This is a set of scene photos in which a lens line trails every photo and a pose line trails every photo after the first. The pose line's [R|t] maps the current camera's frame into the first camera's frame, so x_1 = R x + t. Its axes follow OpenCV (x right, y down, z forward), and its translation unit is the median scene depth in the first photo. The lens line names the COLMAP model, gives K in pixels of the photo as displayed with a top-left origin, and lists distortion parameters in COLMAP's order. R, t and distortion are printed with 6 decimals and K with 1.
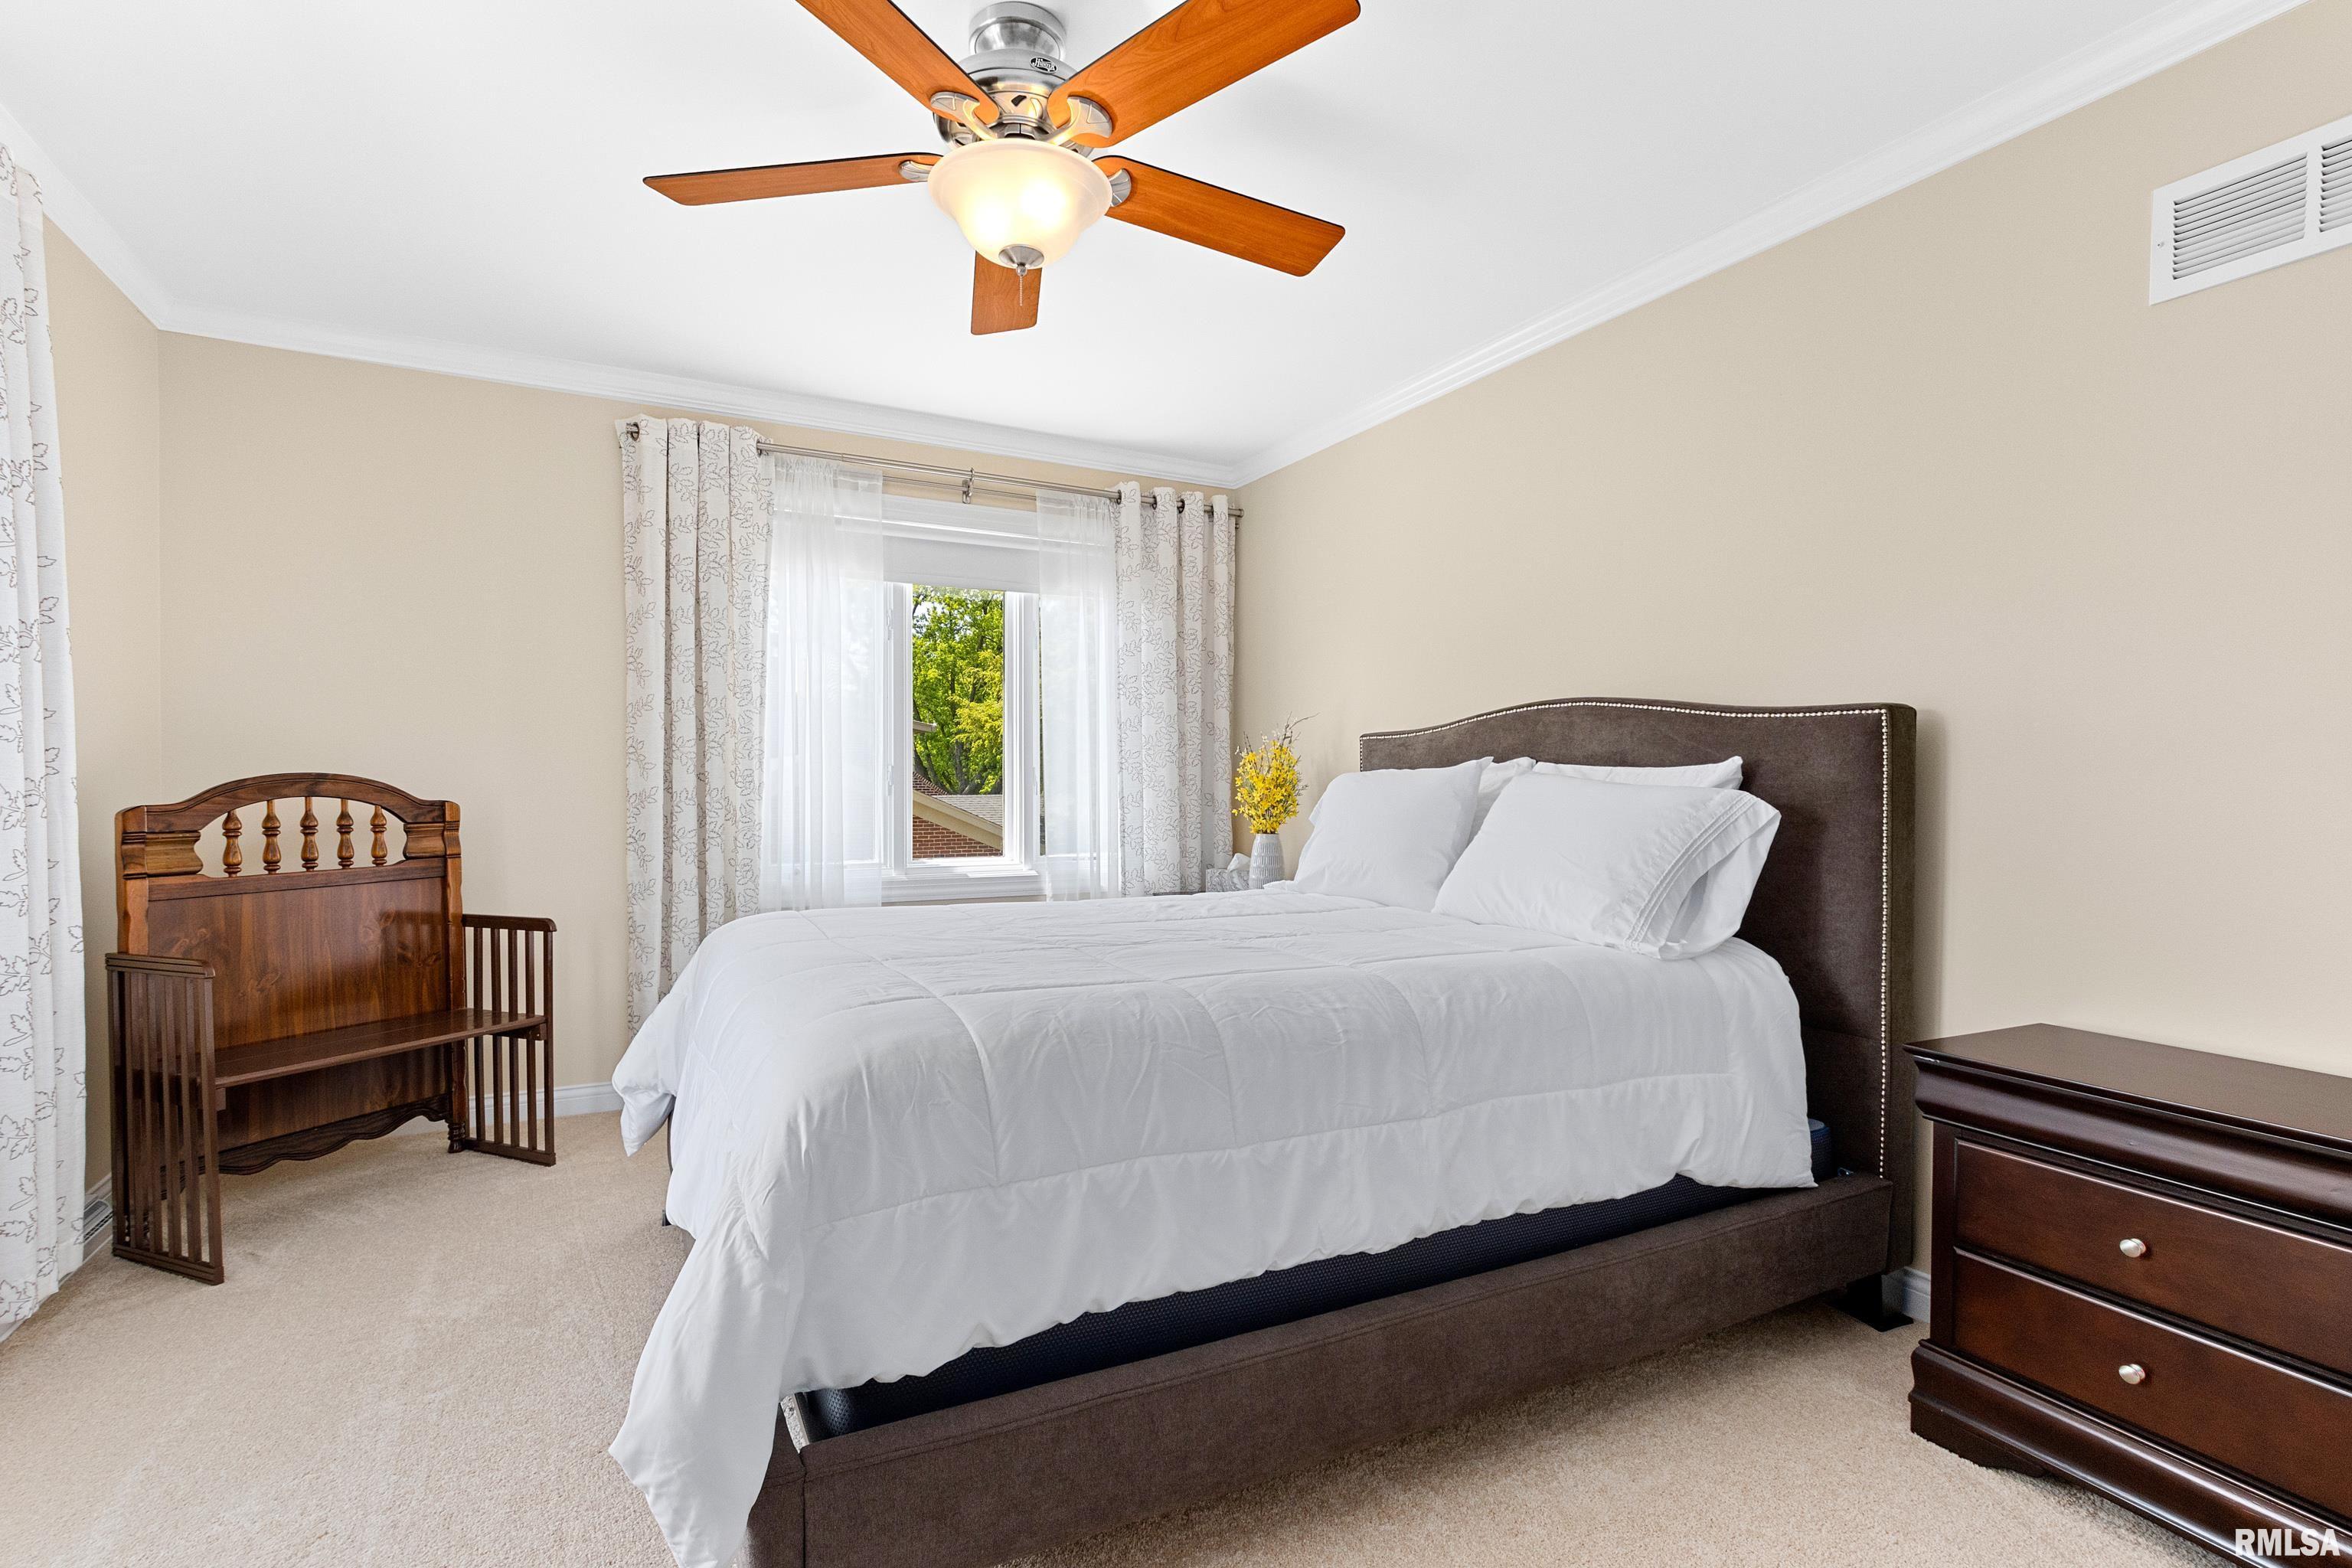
lens RADIAL K [[1099.9, 0, 1177.2], [0, 1099.9, 794.6], [0, 0, 1]] dist [0.003281, -0.000342]
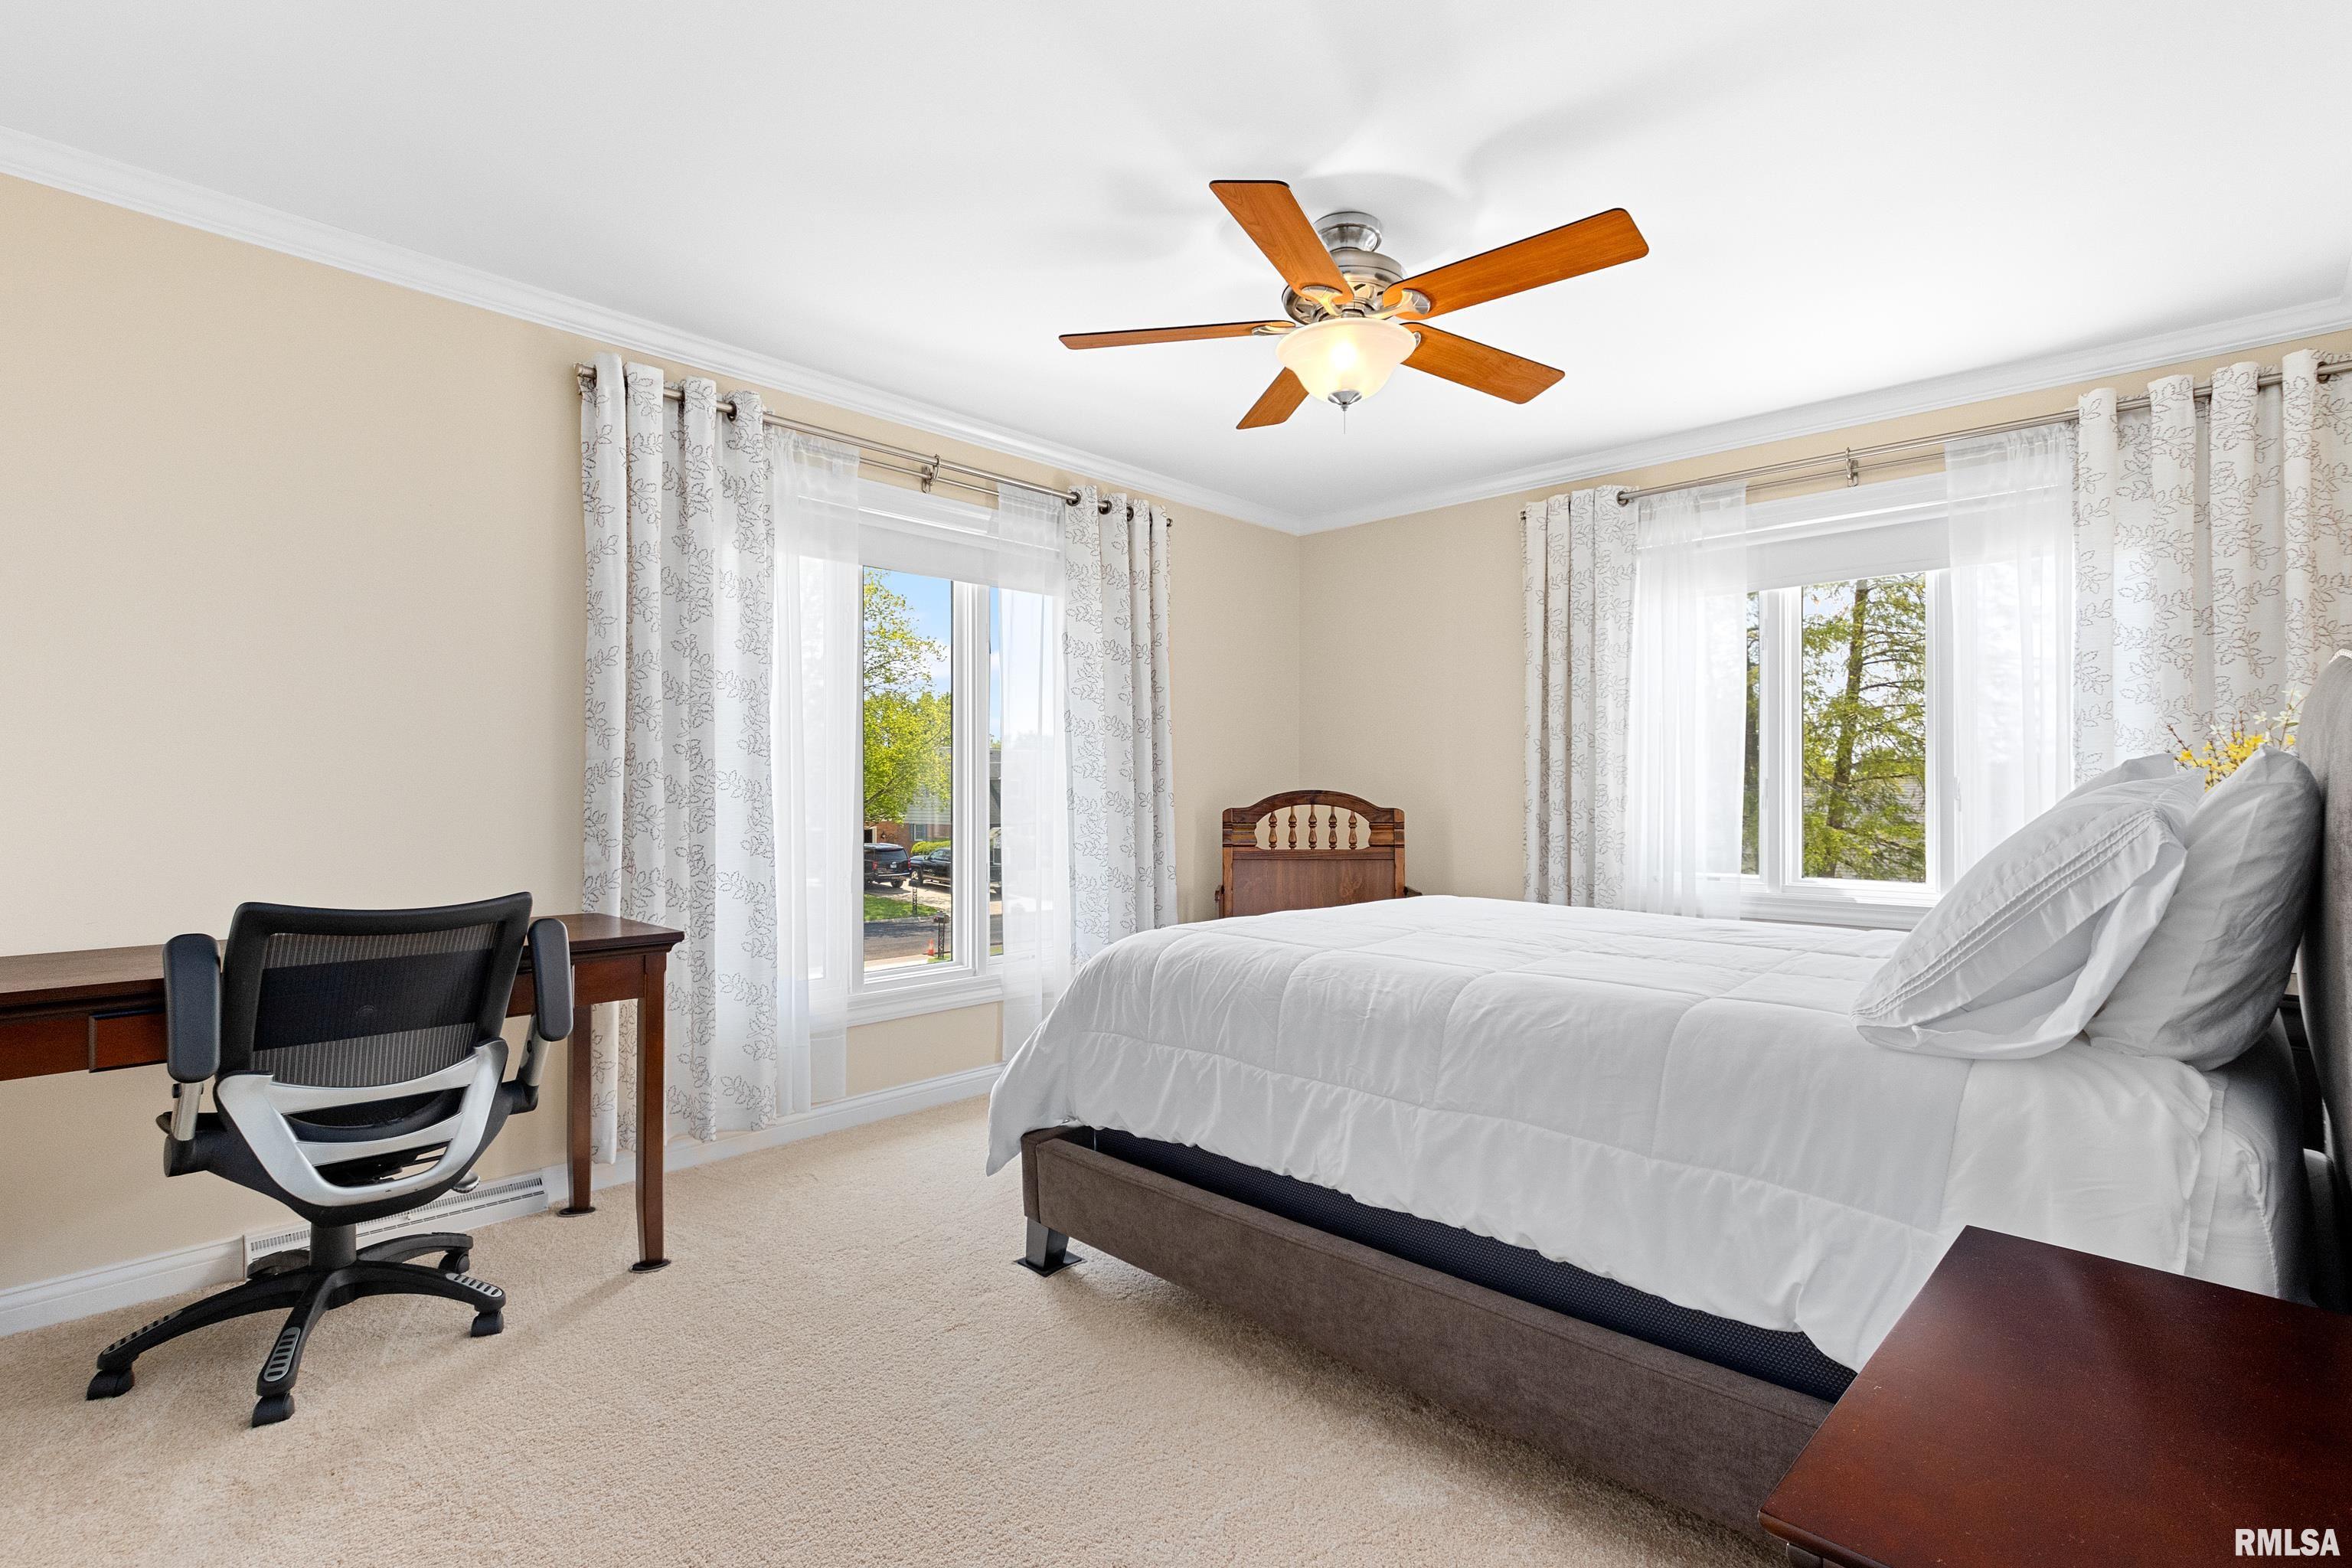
lens RADIAL K [[1099.9, 0, 1138.3], [0, 1099.9, 788.9], [0, 0, 1]] dist [0.003281, -0.000342]
pose [[0.309344, -0.007244, -0.950923, 0.660016], [-0.012482, 0.999854, -0.011678, 0.001123], [0.950868, 0.015482, 0.309209, 0.230533]]
